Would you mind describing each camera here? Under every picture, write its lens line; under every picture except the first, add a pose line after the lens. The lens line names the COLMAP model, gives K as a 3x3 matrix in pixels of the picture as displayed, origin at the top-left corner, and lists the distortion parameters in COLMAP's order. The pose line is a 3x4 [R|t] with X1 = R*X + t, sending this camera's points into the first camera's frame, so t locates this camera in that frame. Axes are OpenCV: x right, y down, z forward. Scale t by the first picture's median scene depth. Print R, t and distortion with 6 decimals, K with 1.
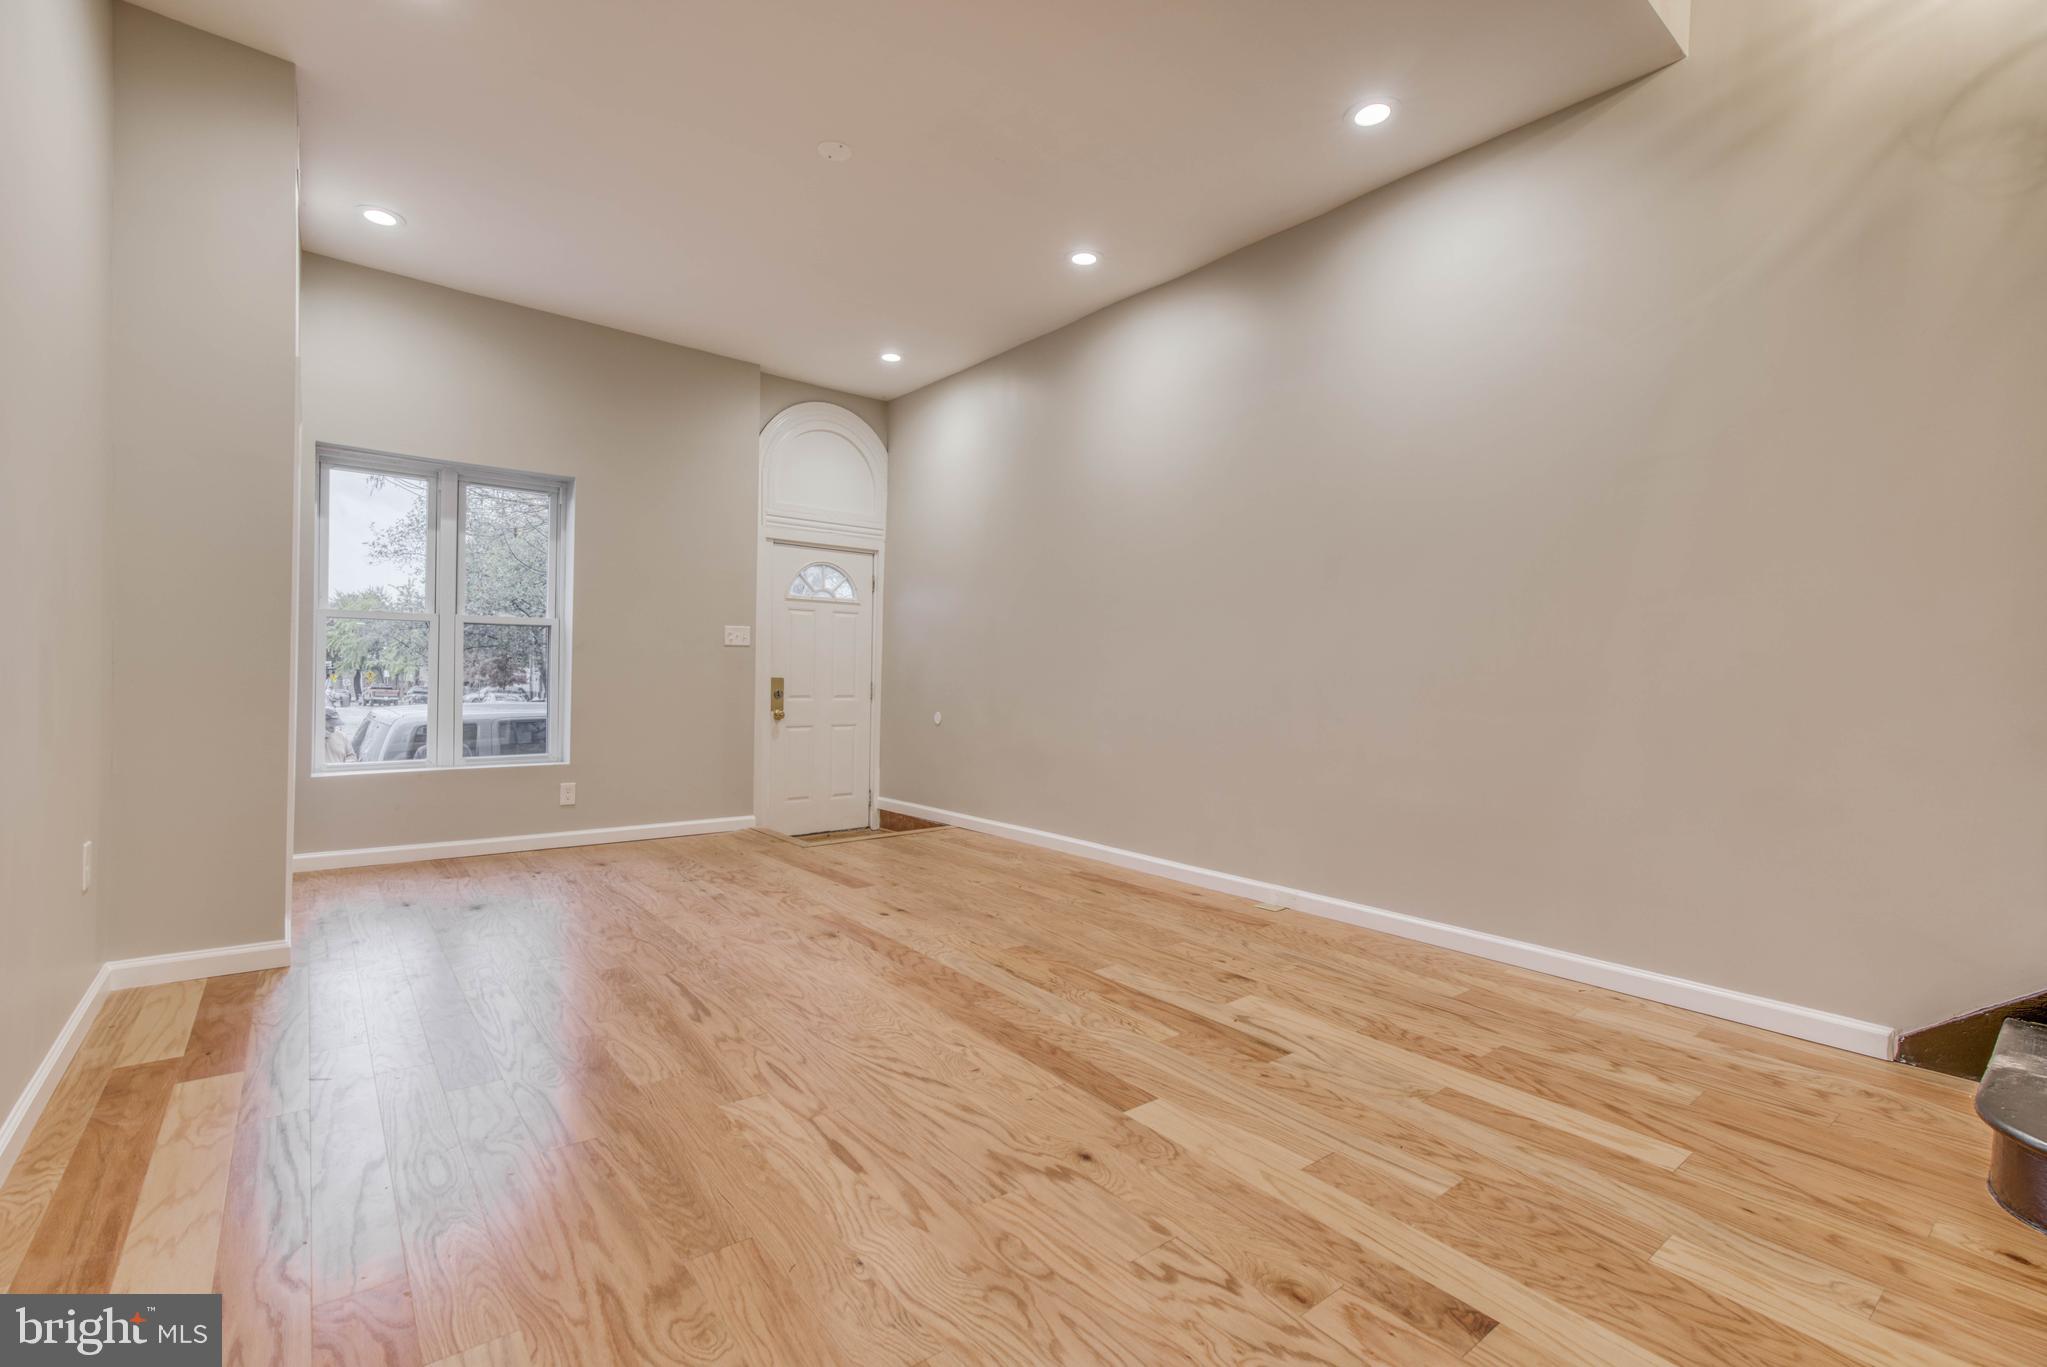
lens RADIAL K [[915.3, 0, 1004.0], [0, 915.3, 677.6], [0, 0, 1]] dist [-0.020524, 0.016613]
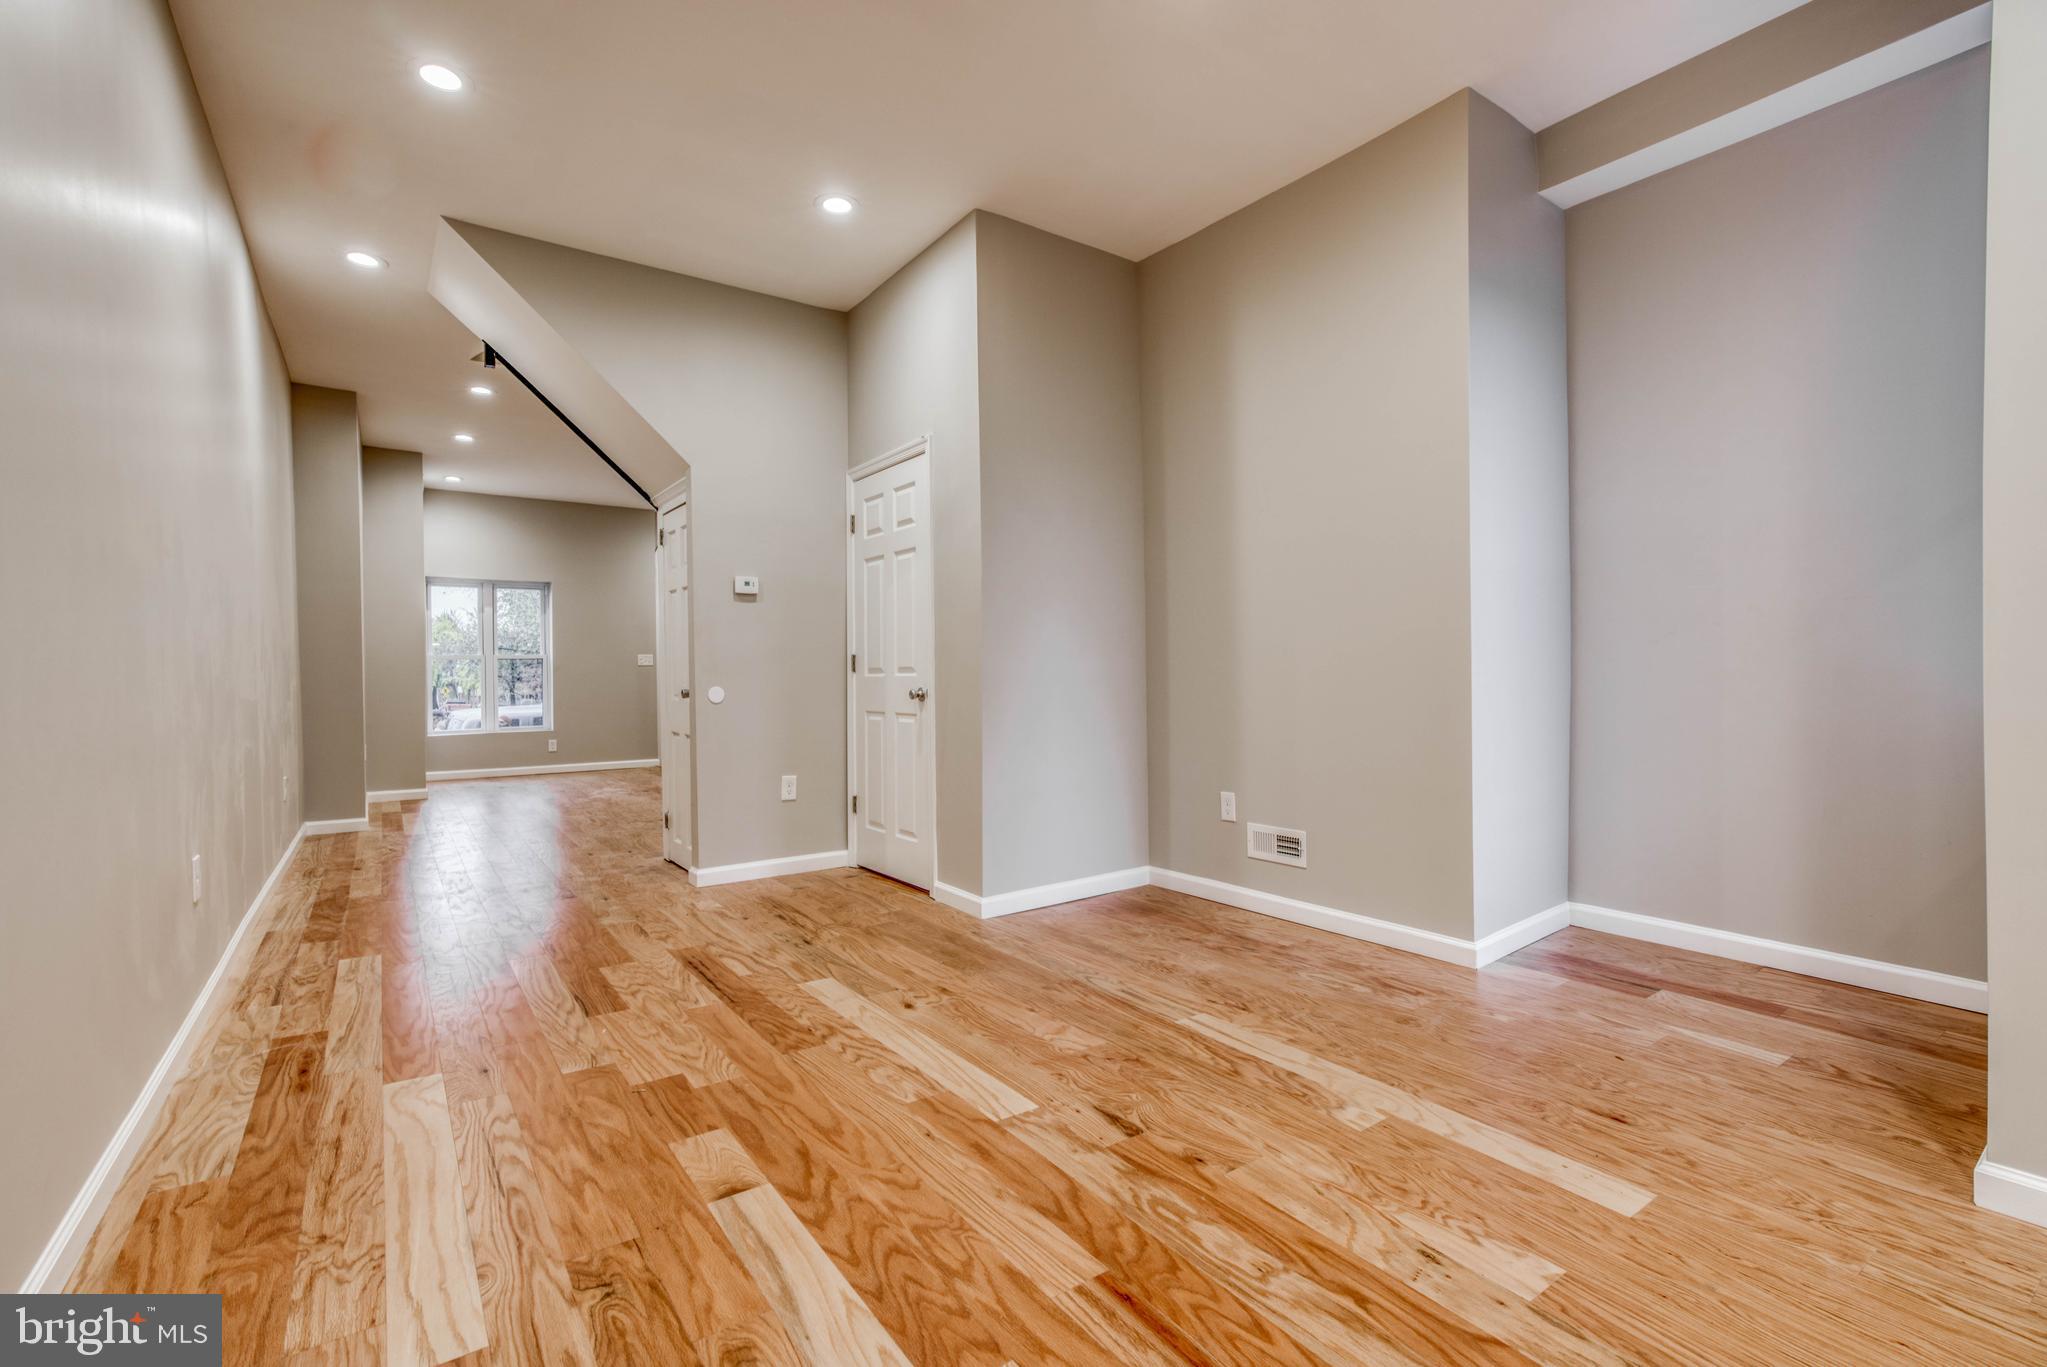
lens RADIAL K [[915.3, 0, 1004.0], [0, 915.3, 677.6], [0, 0, 1]] dist [-0.020524, 0.016613]
pose [[0.997933, -0.029058, -0.057314, 0.918452], [0.029087, 0.999577, -0.000323, 0.018287], [0.057299, -0.001345, 0.998356, -1.360415]]
